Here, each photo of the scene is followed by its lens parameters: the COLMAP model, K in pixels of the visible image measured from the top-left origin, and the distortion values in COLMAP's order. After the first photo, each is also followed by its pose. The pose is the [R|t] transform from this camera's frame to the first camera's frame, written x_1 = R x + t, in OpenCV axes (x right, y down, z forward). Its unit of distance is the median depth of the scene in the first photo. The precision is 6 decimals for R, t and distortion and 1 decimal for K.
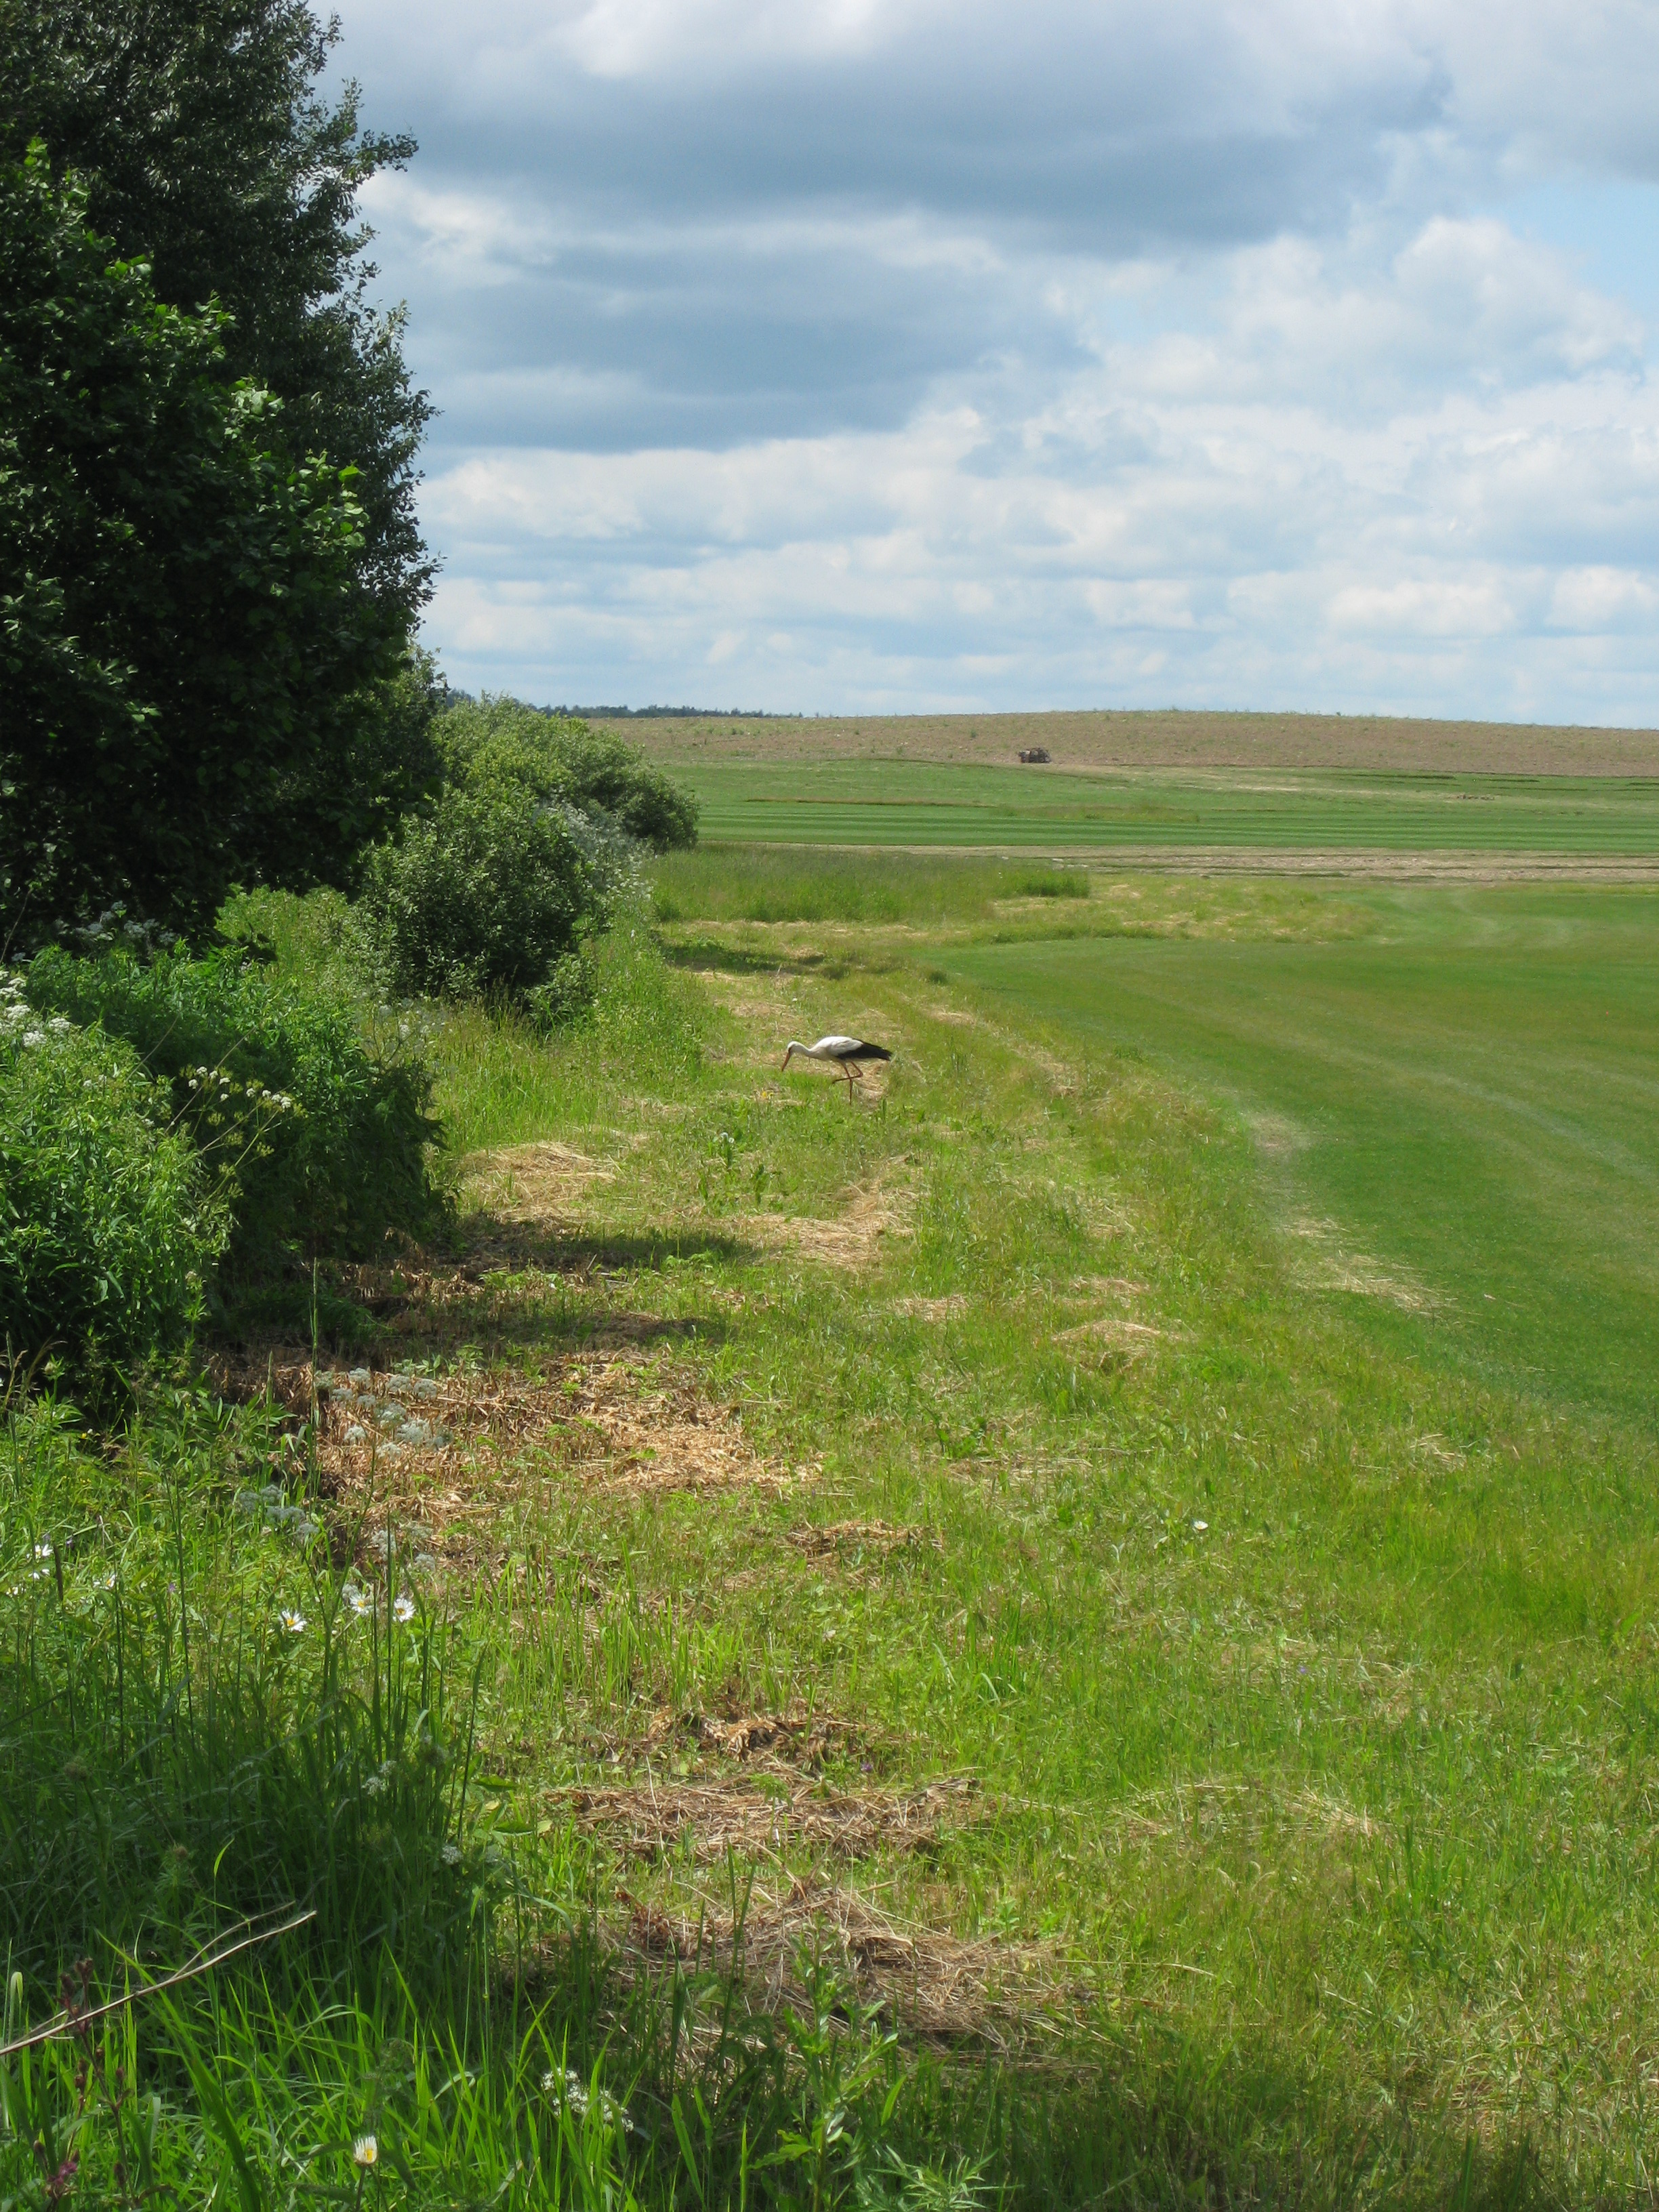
lens RADIAL K [[7145.0, 0, 829.5], [0, 7145.0, 1106.0], [0, 0, 1]] dist [0.081621, 1.775416]
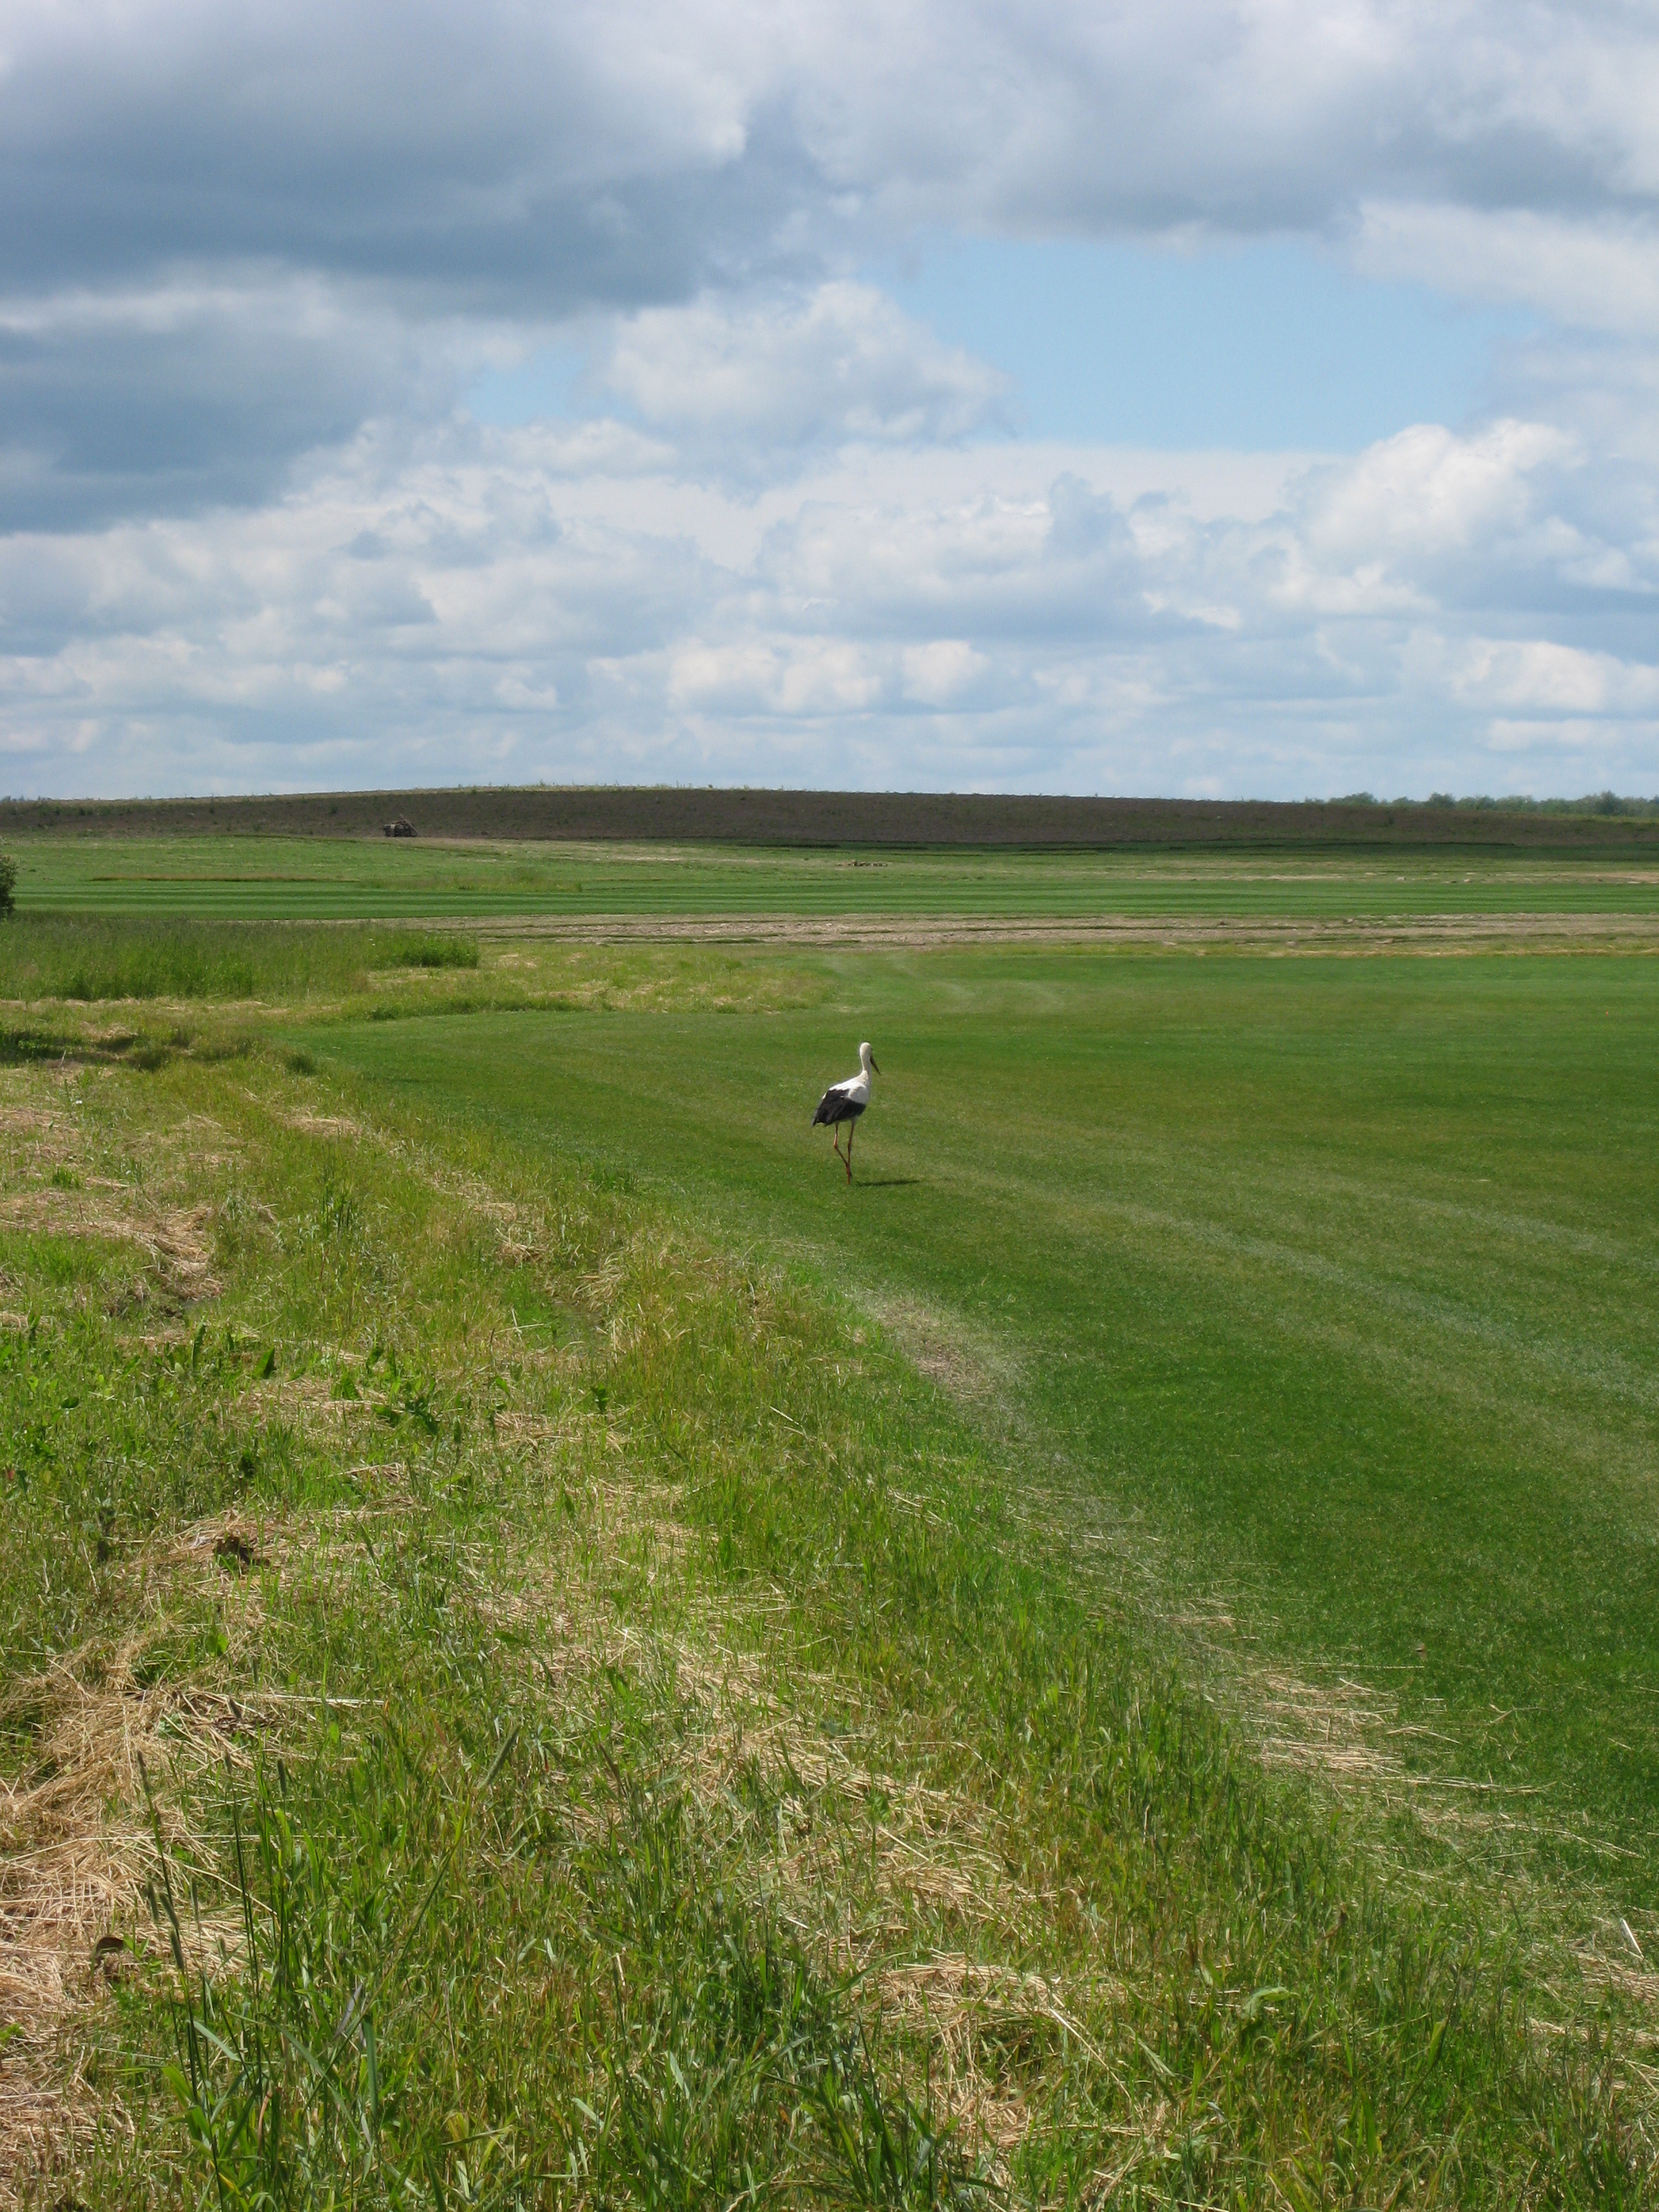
lens RADIAL K [[7135.8, 0, 829.5], [0, 7135.8, 1106.0], [0, 0, 1]] dist [0.056882, 1.108725]
pose [[0.995858, -0.020785, 0.088519, 0.002812], [0.021827, 0.999703, -0.010813, -0.003078], [-0.088268, 0.012700, 0.996016, 0.176909]]
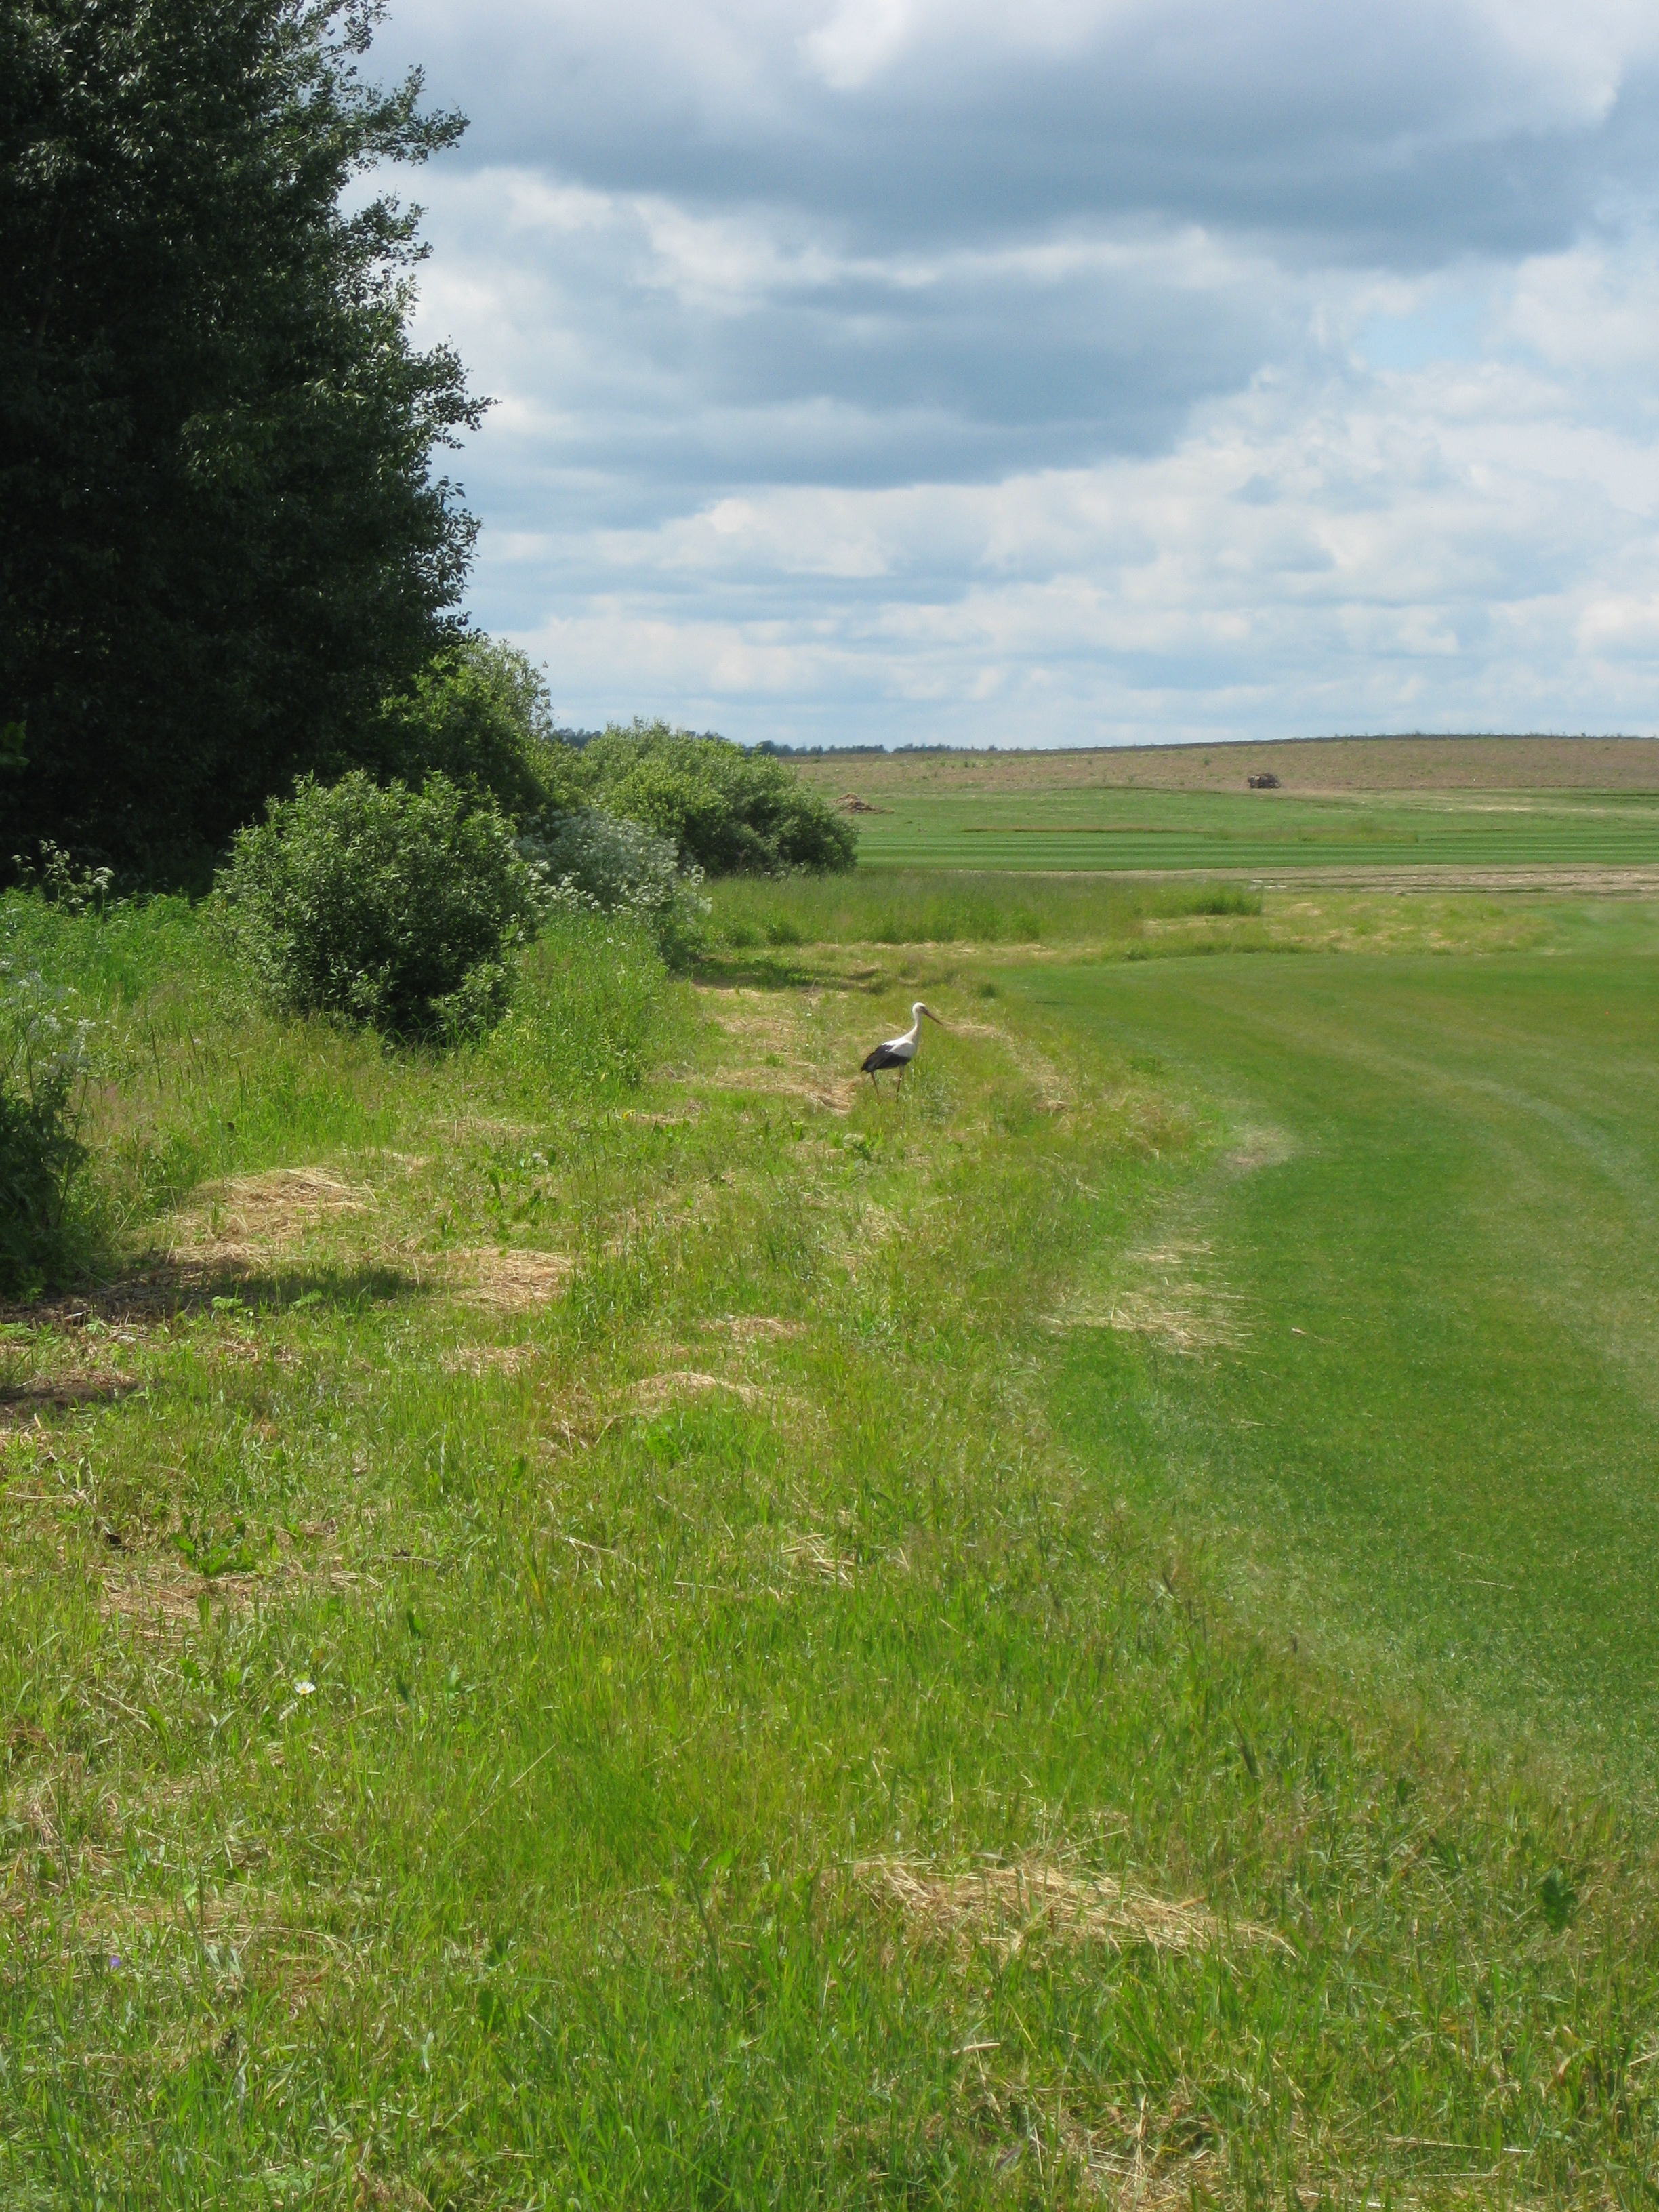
lens RADIAL K [[7145.0, 0, 829.5], [0, 7145.0, 1106.0], [0, 0, 1]] dist [0.081621, 1.775416]
pose [[0.999125, -0.018555, -0.037489, 0.016197], [0.018355, 0.999815, -0.005671, 0.001065], [0.037588, 0.004978, 0.999281, 0.040449]]
